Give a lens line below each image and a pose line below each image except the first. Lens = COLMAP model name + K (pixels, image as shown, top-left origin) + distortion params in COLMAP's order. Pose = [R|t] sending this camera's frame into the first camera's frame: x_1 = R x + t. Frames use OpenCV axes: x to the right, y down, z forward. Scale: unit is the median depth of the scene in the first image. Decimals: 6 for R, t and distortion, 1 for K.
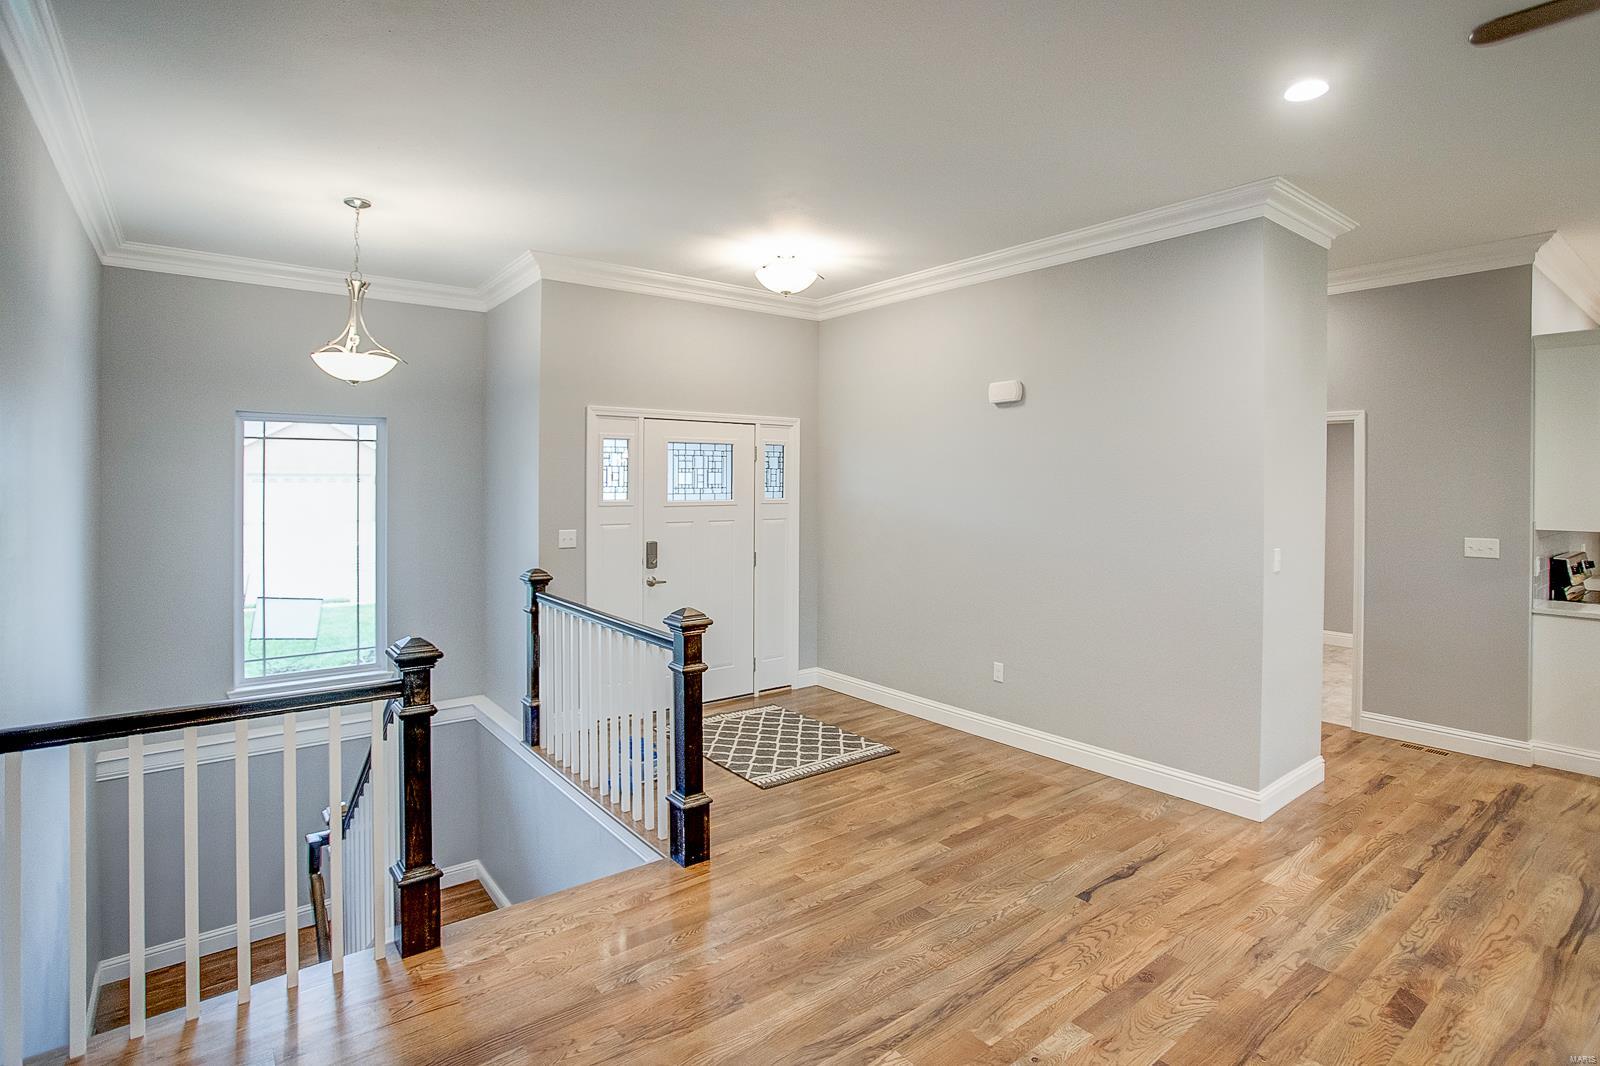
lens RADIAL K [[806.4, 0, 787.7], [0, 806.4, 474.2], [0, 0, 1]] dist [-0.065353, 0.034877]
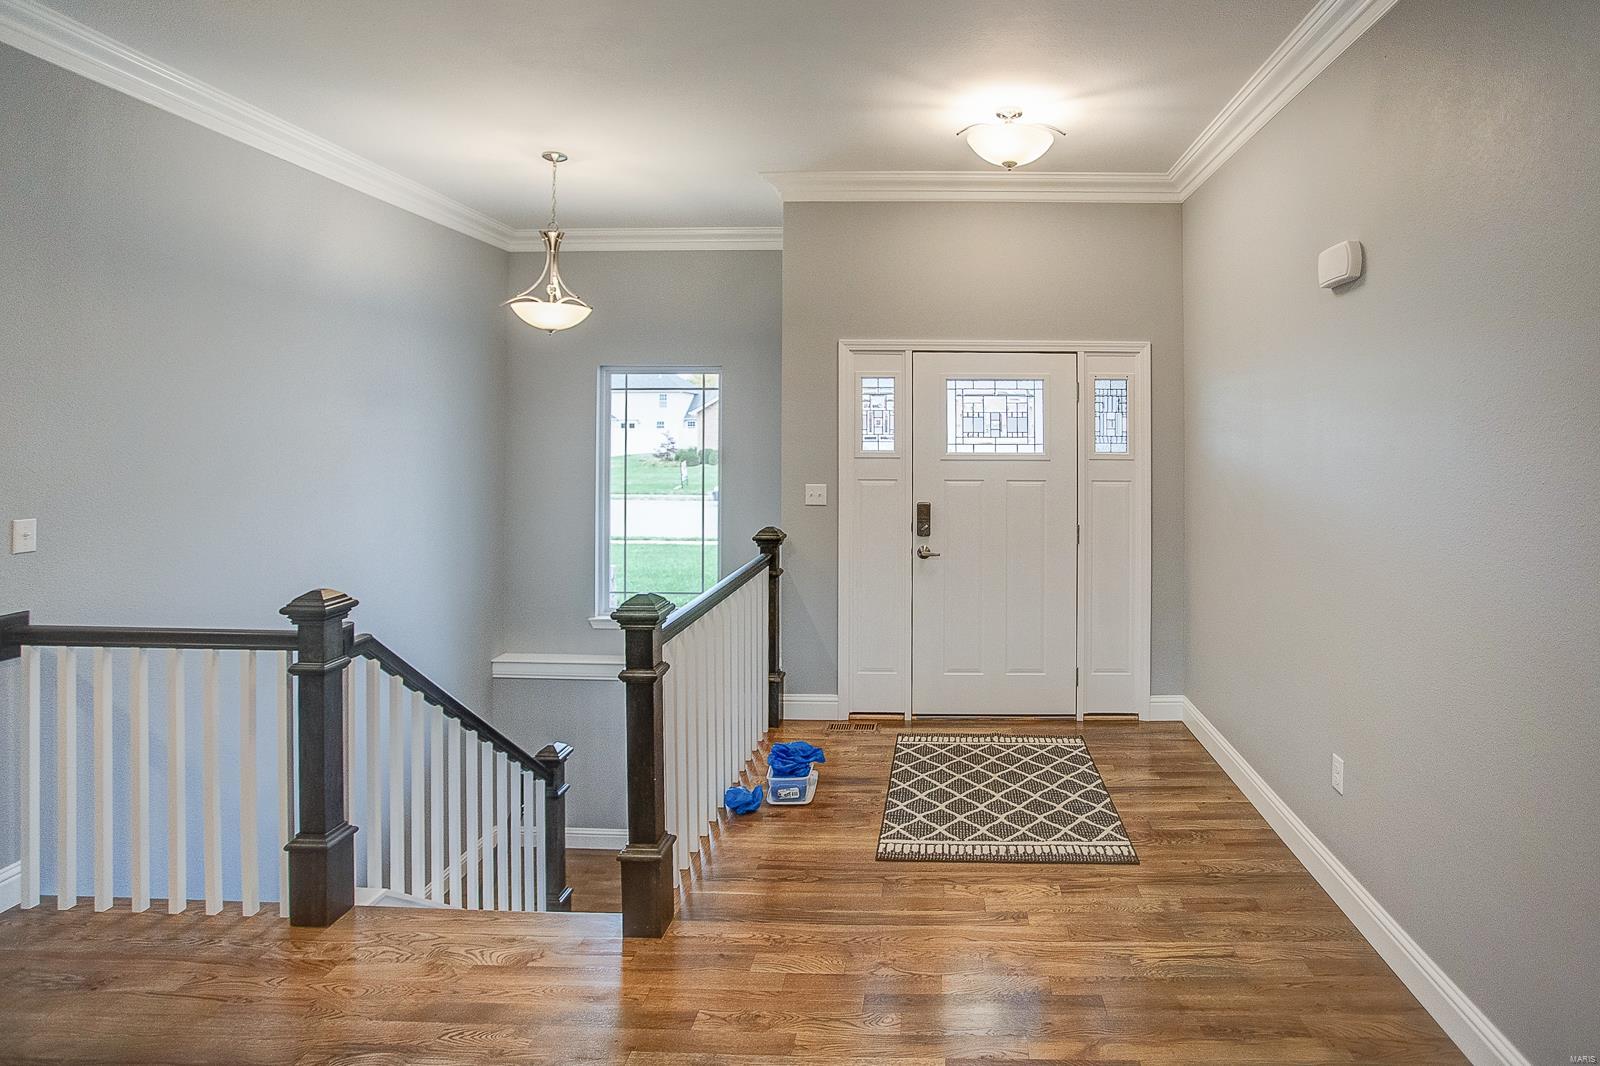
lens RADIAL K [[835.5, 0, 867.9], [0, 835.5, 406.8], [0, 0, 1]] dist [-0.047965, 0.002256]
pose [[0.777946, -0.017543, -0.628086, 0.345829], [0.004944, 0.999750, -0.021801, 0.005469], [0.628311, 0.013854, 0.777839, 0.335679]]
